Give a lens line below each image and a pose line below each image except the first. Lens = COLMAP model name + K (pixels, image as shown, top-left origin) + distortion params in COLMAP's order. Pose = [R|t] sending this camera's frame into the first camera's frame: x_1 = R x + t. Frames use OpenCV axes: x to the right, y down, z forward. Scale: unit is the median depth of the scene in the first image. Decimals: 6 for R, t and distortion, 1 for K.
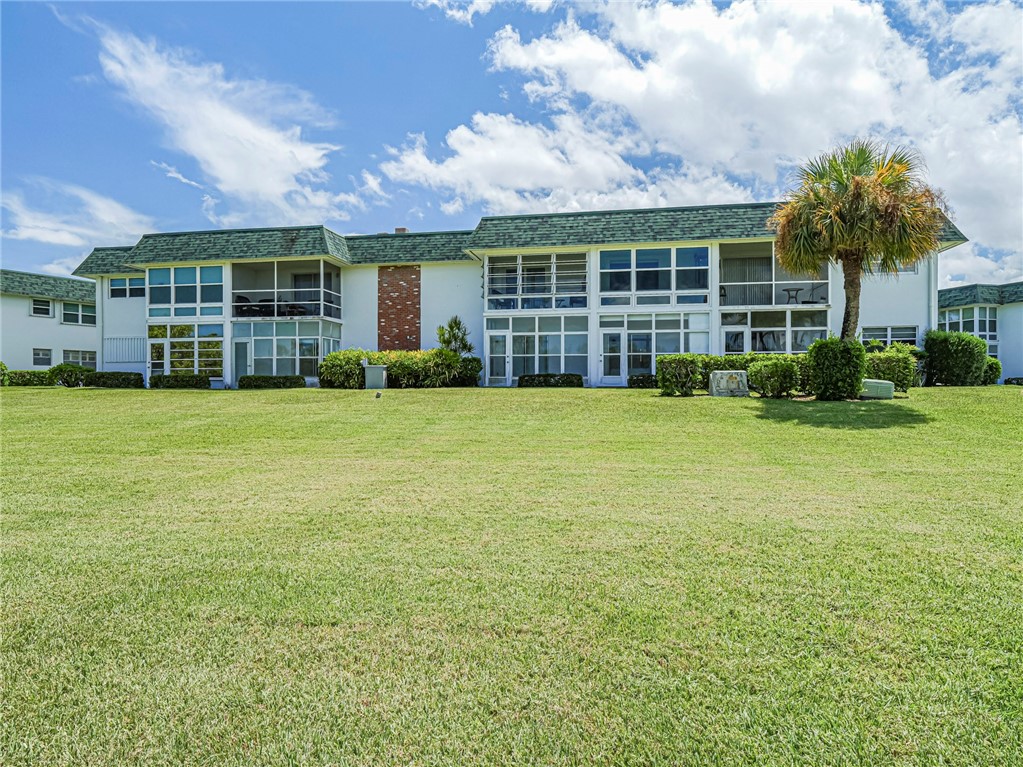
lens RADIAL K [[591.7, 0, 511.6], [0, 591.7, 385.0], [0, 0, 1]] dist [-0.033536, 0.002281]
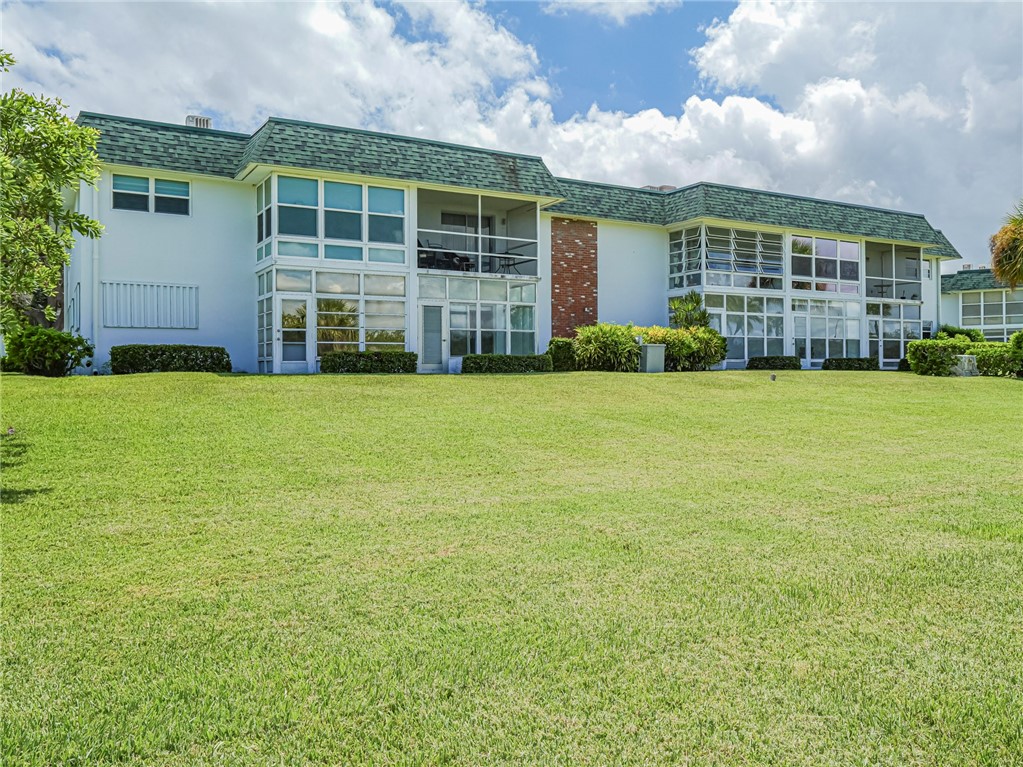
lens RADIAL K [[868.2, 0, 512.2], [0, 868.2, 382.1], [0, 0, 1]] dist [-0.034067, -0.018726]
pose [[0.761770, -0.011133, 0.647752, -1.044092], [0.002278, 0.999892, 0.014506, 0.001545], [-0.647844, -0.009575, 0.761713, 0.165442]]
